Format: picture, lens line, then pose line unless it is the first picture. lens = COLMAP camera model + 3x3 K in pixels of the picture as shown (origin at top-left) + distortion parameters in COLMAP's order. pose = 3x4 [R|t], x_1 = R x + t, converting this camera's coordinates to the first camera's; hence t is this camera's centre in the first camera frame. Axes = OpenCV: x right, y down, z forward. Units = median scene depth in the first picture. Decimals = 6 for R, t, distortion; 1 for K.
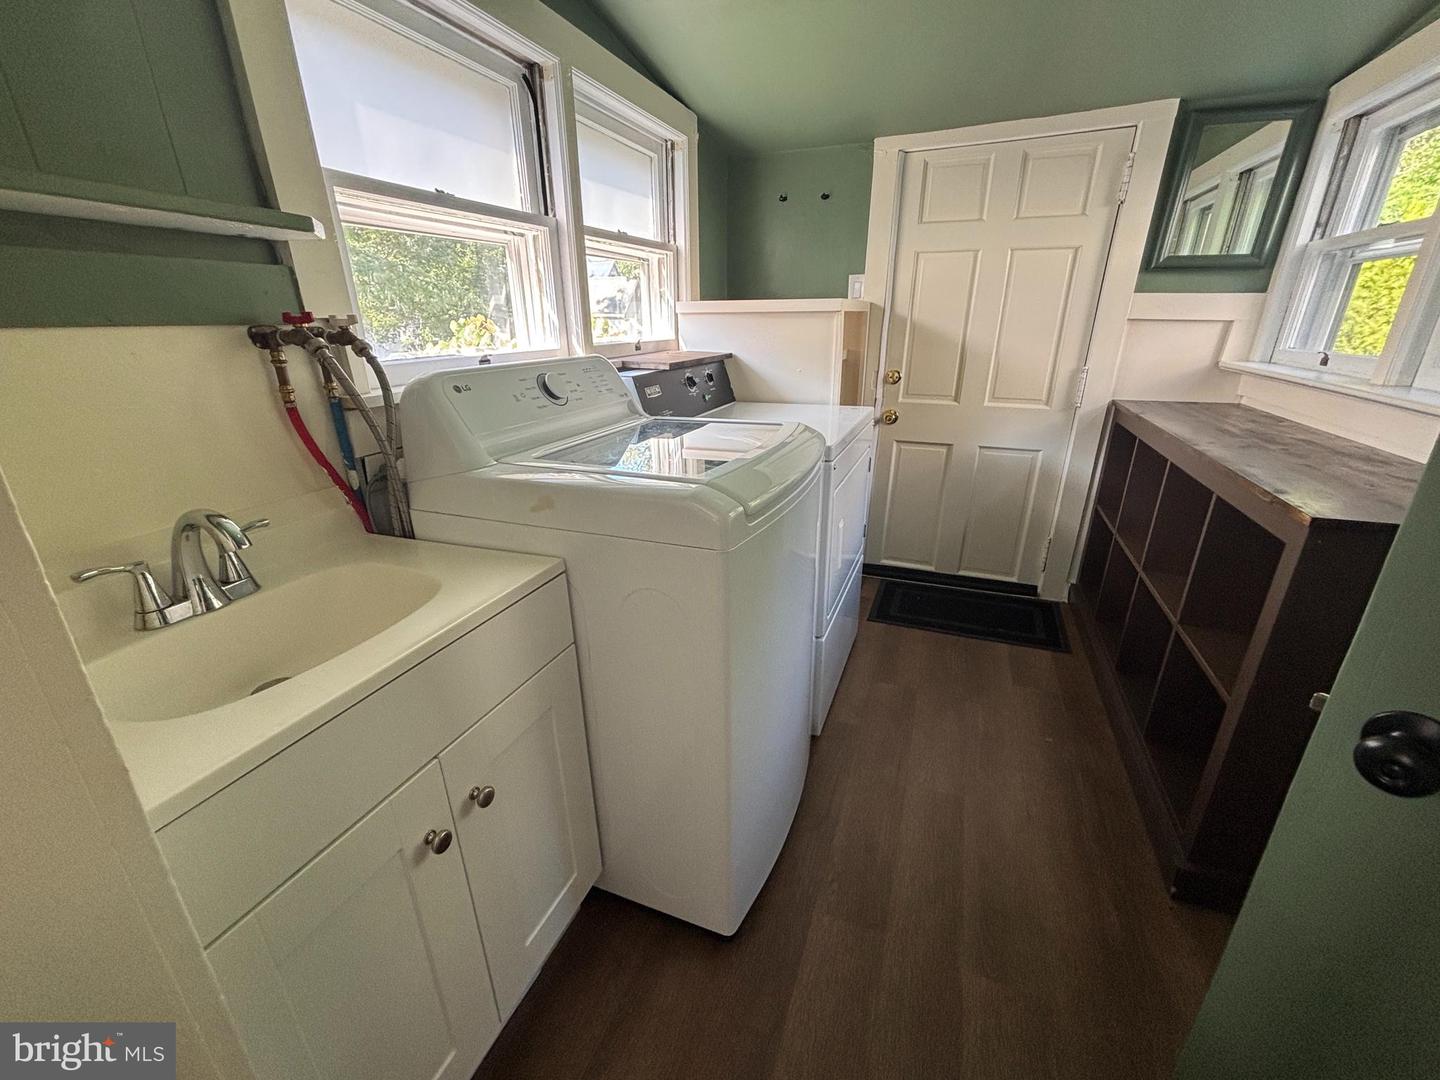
lens RADIAL K [[580.7, 0, 718.1], [0, 580.7, 538.9], [0, 0, 1]] dist [0.000107, 0.000048]
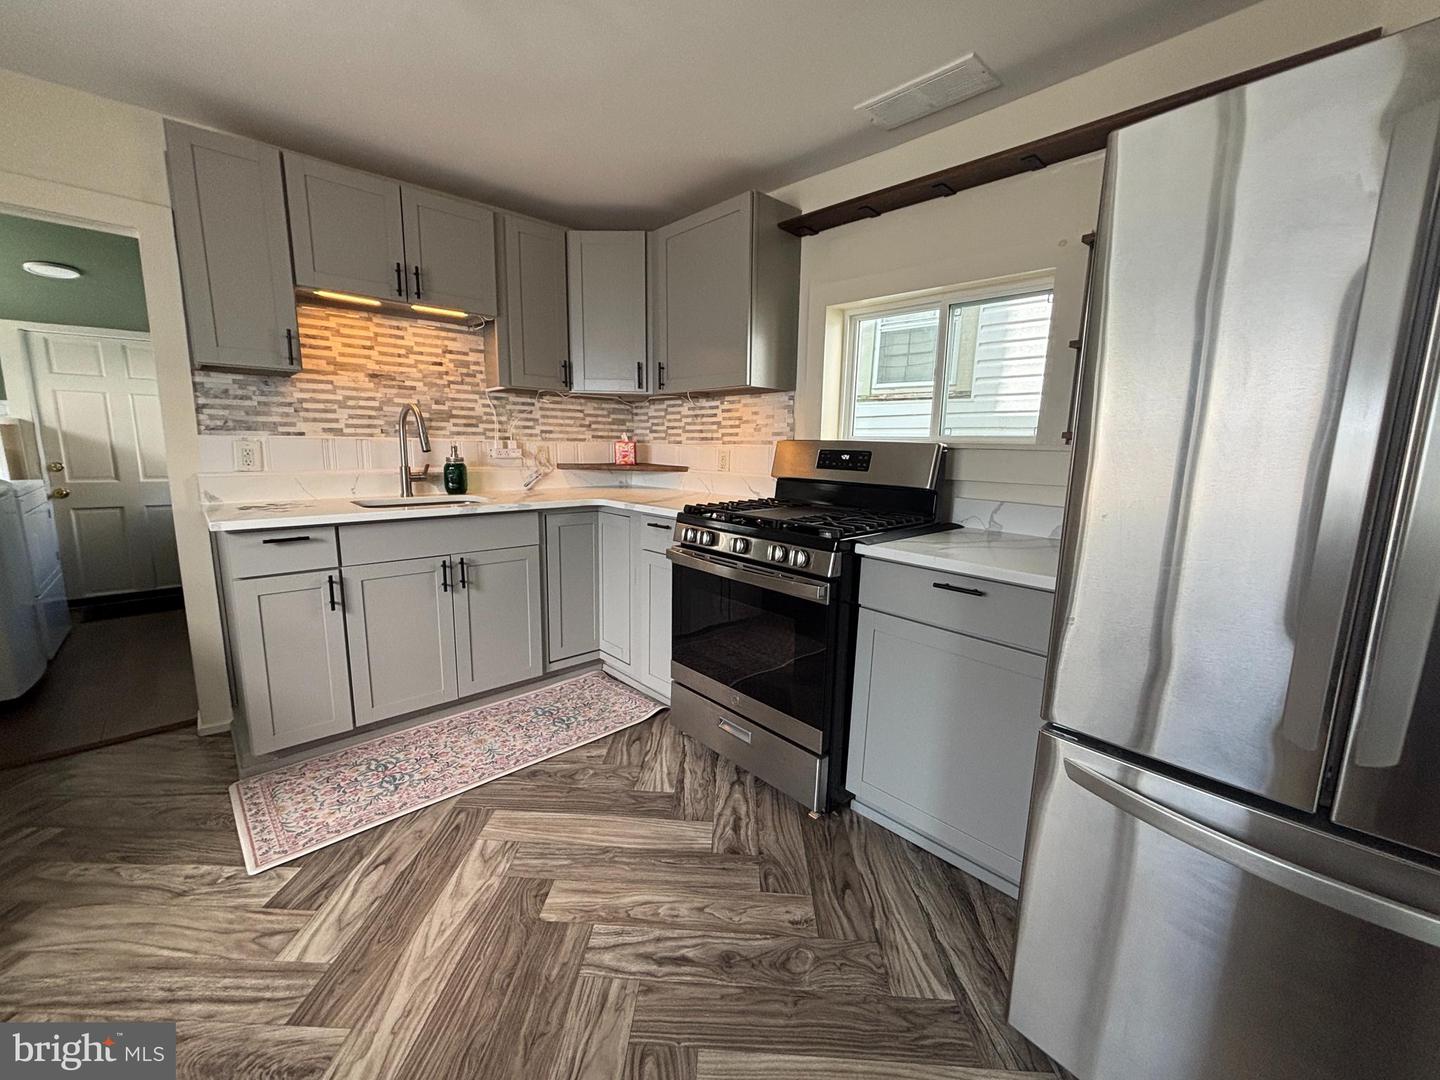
lens RADIAL K [[580.7, 0, 713.2], [0, 580.7, 533.7], [0, 0, 1]] dist [0.000107, 0.000048]
pose [[0.439032, -0.139266, 0.887612, -0.305637], [0.298559, 0.954389, 0.002070, 0.385059], [-0.847416, 0.264096, 0.460587, -1.071985]]
